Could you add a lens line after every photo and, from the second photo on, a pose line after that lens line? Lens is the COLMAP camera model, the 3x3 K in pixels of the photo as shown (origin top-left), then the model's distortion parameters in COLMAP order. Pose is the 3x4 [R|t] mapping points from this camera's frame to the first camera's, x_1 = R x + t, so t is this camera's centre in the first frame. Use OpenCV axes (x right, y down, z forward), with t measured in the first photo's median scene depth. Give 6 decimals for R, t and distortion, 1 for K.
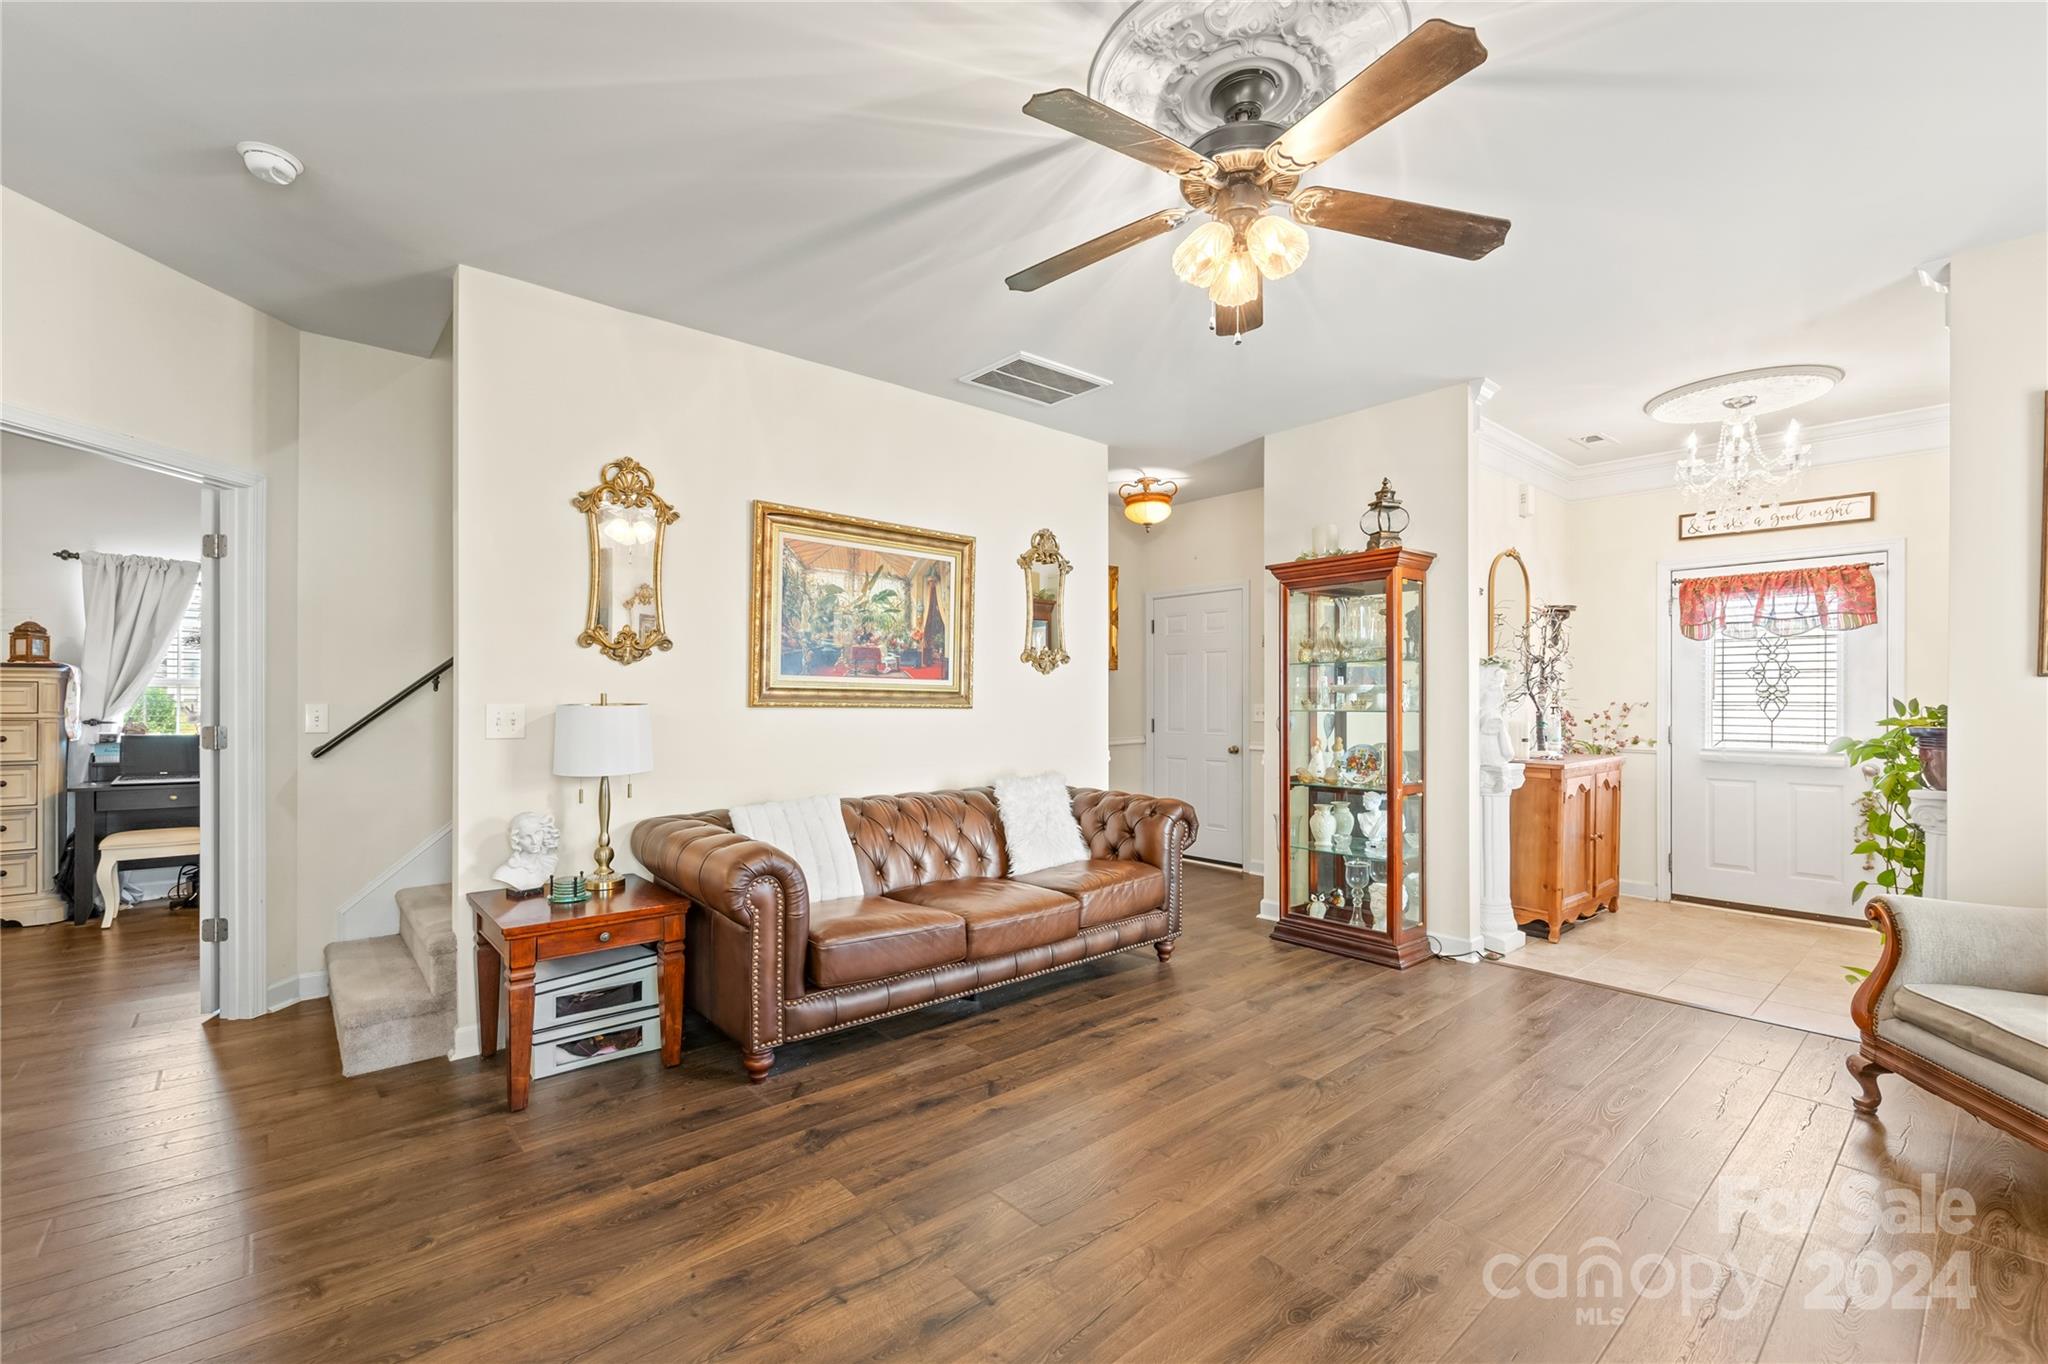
lens RADIAL K [[850.5, 0, 1021.5], [0, 850.5, 701.8], [0, 0, 1]] dist [0.000271, 0.000349]
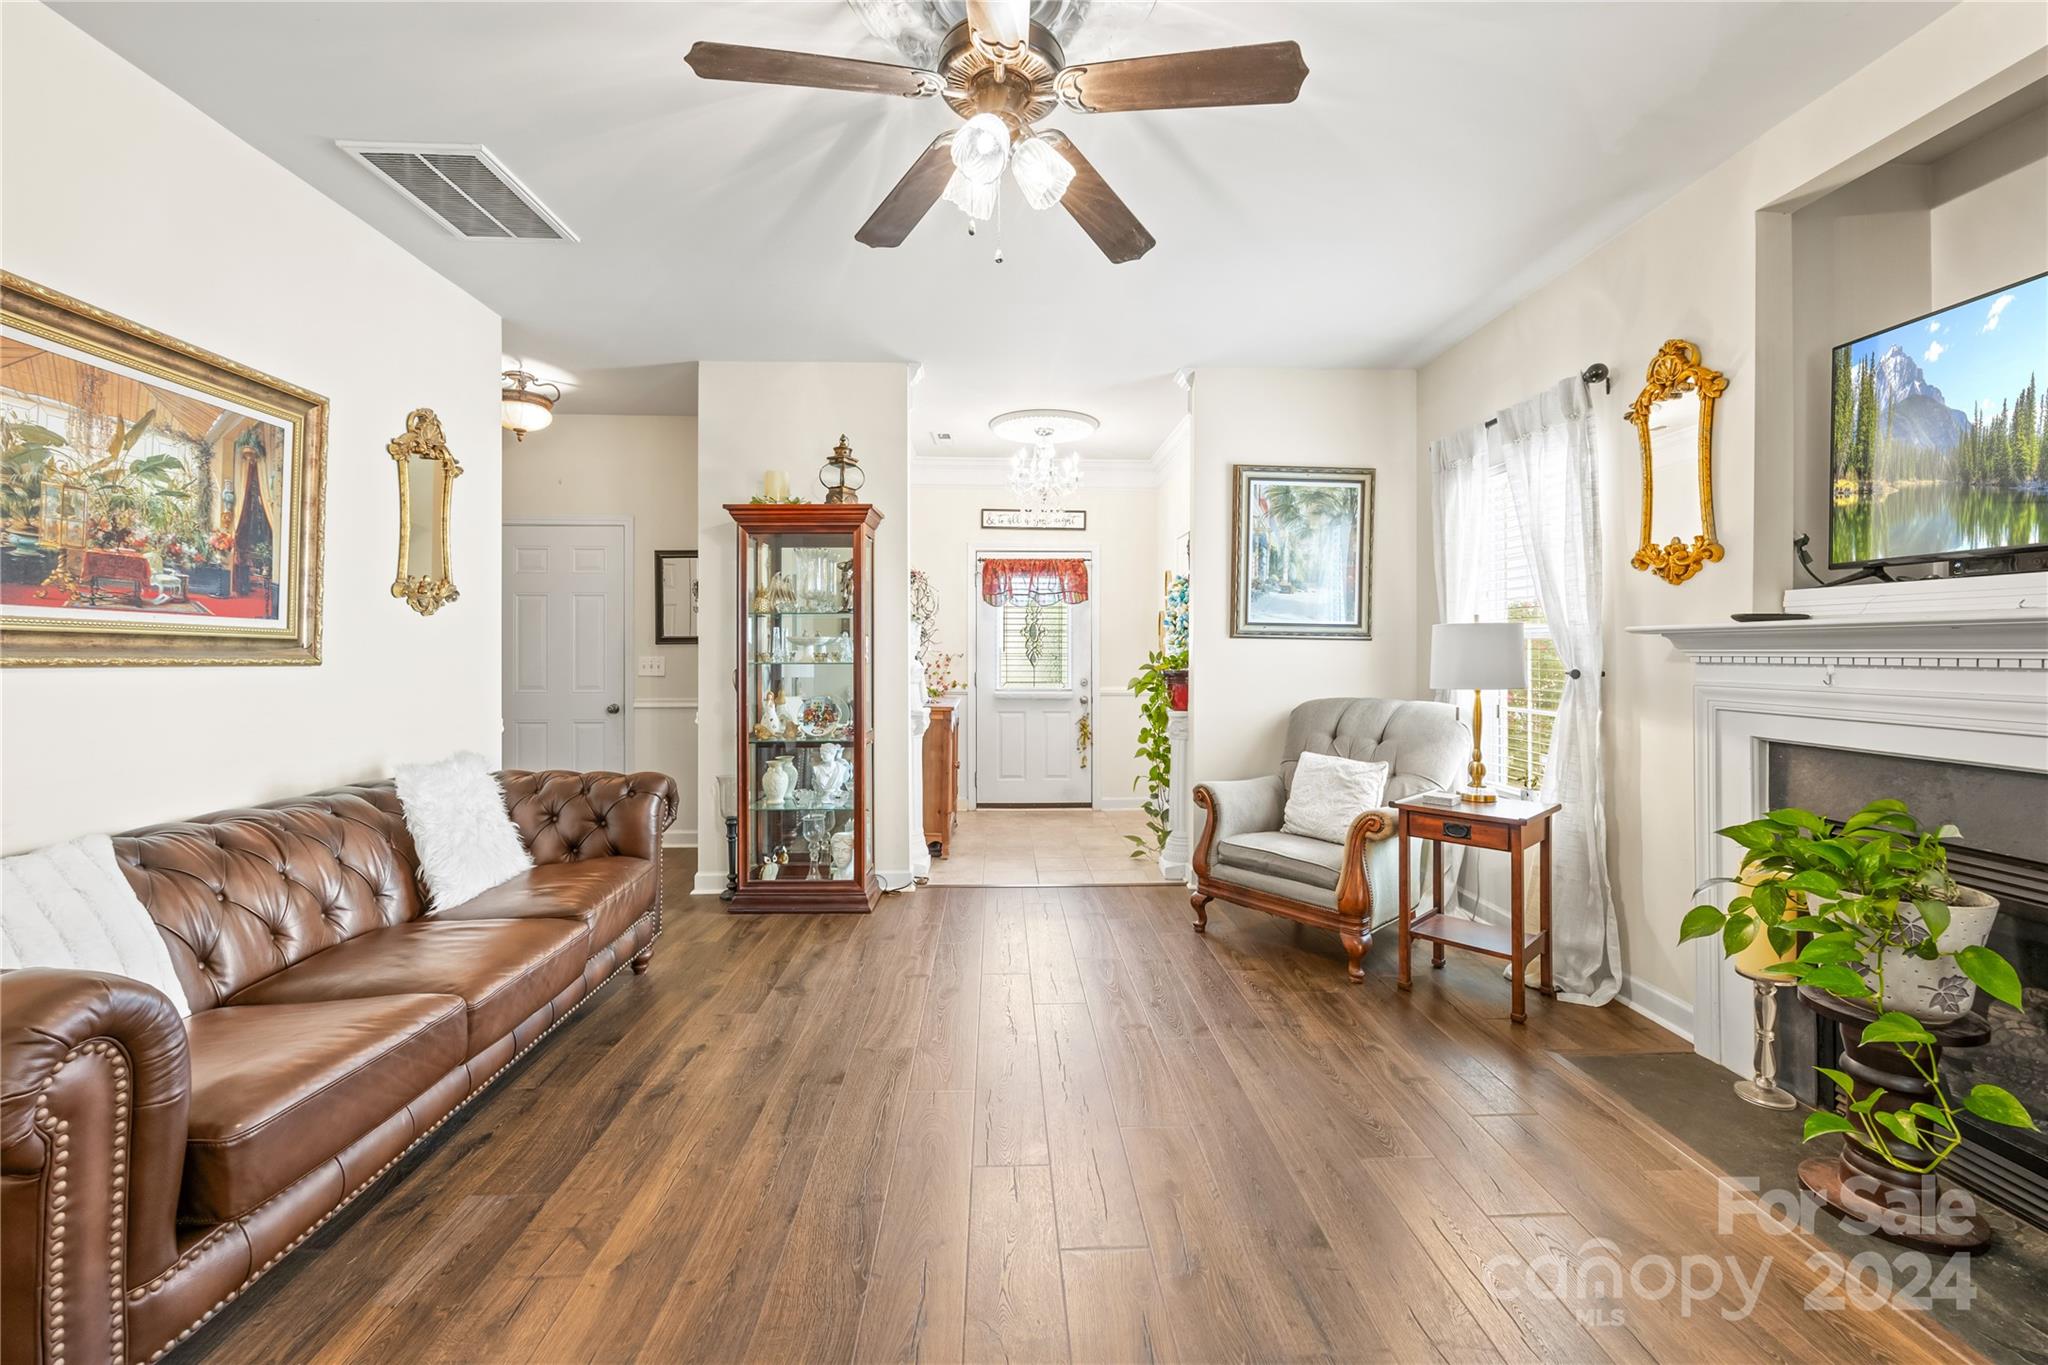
lens RADIAL K [[825.0, 0, 1005.7], [0, 825.0, 647.2], [0, 0, 1]] dist [-0.001229, -0.000052]
pose [[0.641229, 0.004530, 0.767336, -0.210559], [0.000970, 0.999977, -0.006714, -0.001169], [-0.767349, 0.005050, 0.641210, 0.219361]]
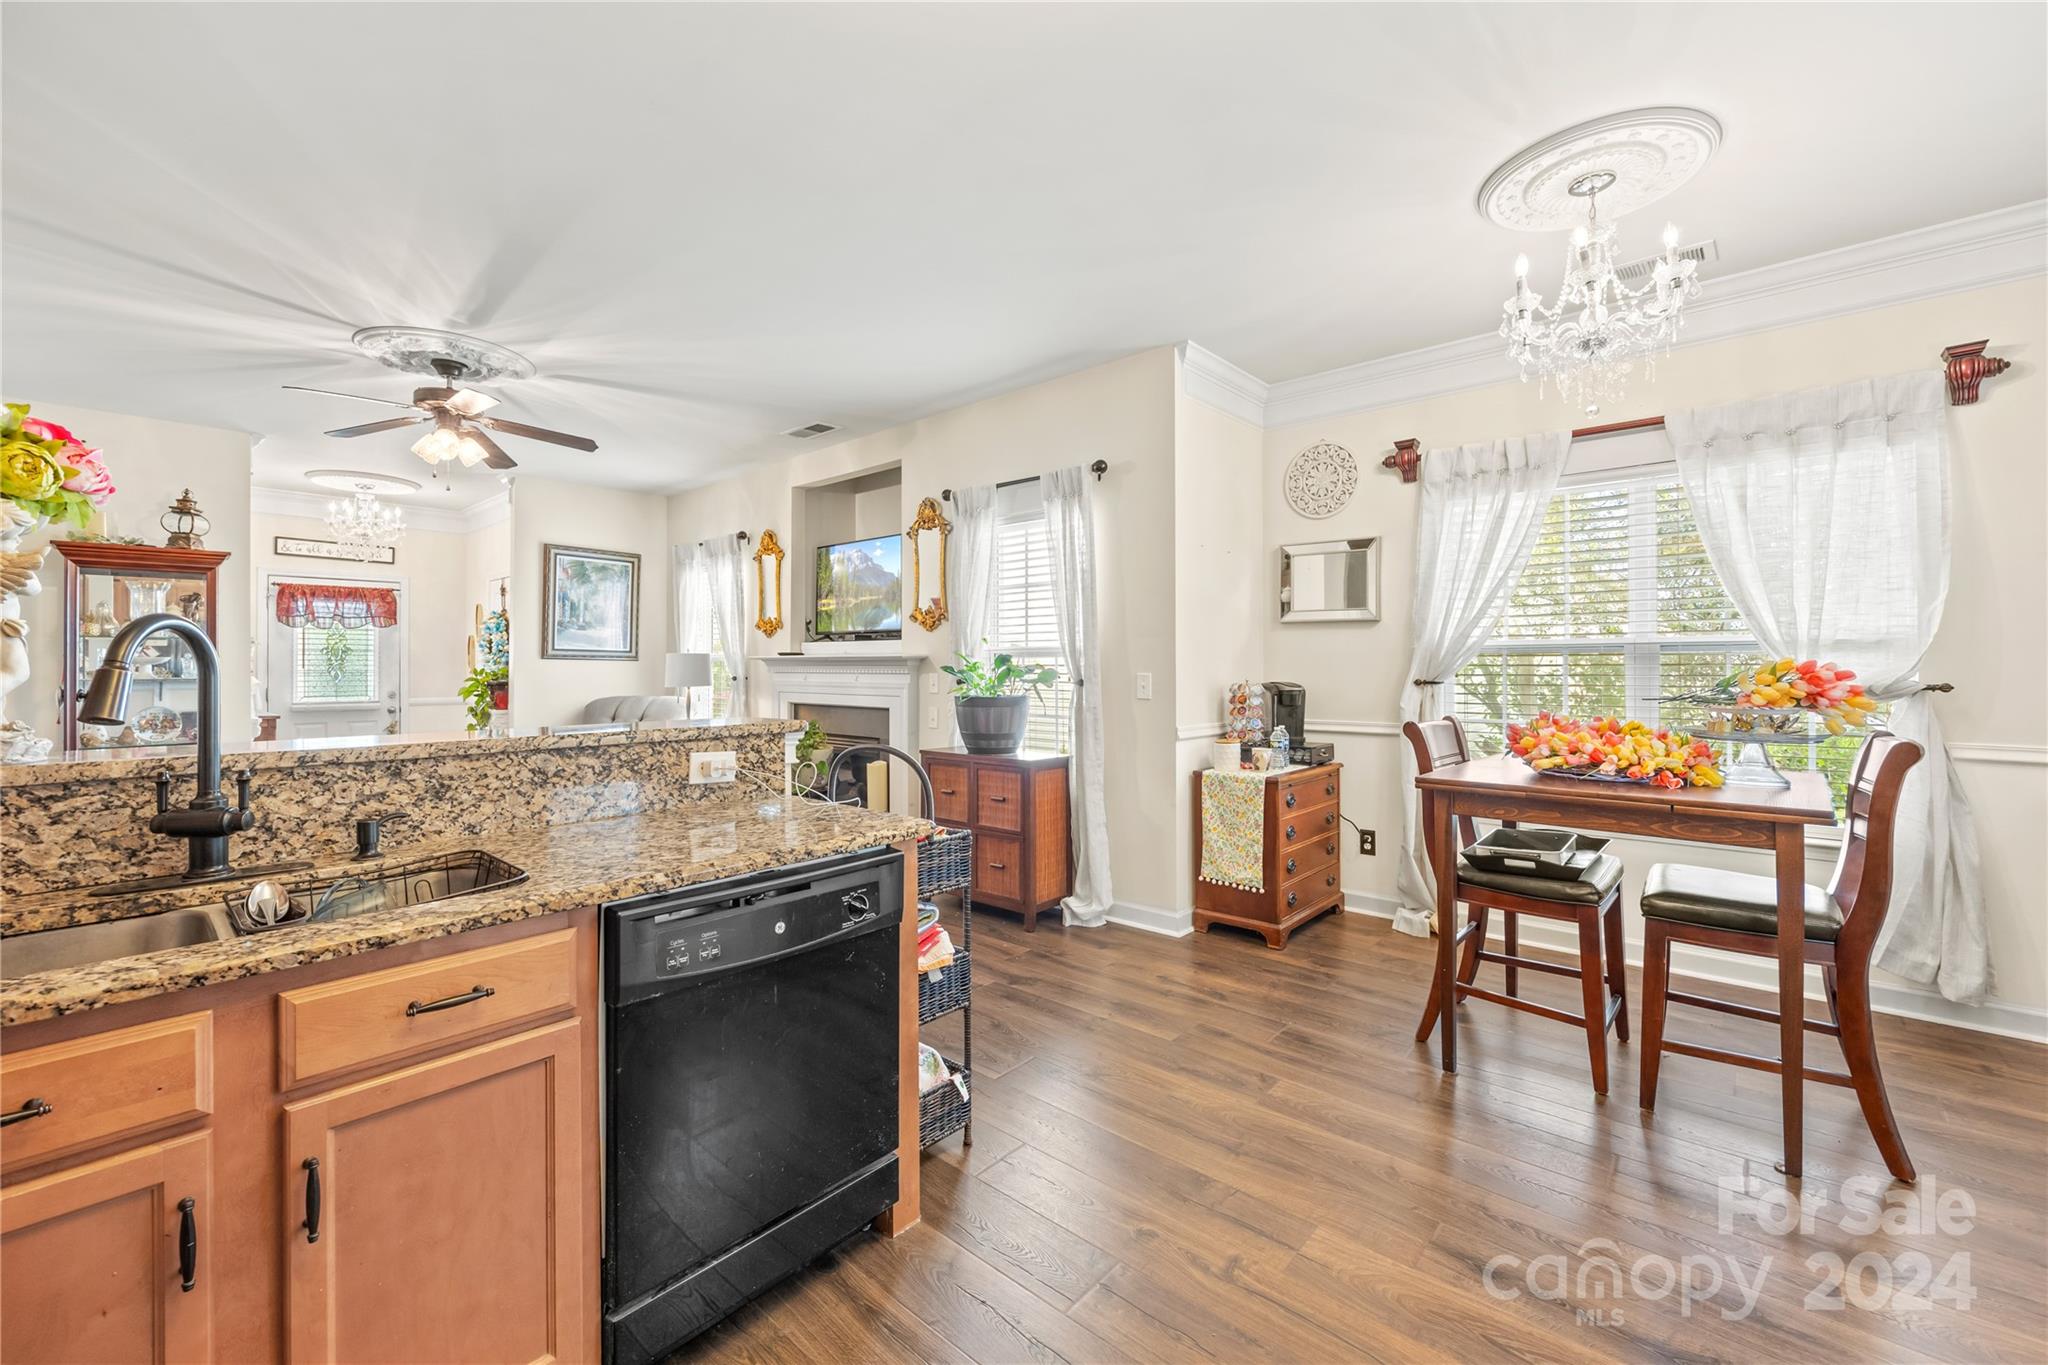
lens RADIAL K [[814.1, 0, 1025.8], [0, 814.1, 660.9], [0, 0, 1]] dist [0.000328, 0.000114]
pose [[-0.141474, 0.006475, 0.989921, -0.924450], [0.004788, 0.999971, -0.005856, -0.002517], [-0.989930, 0.003912, -0.141501, -0.033658]]
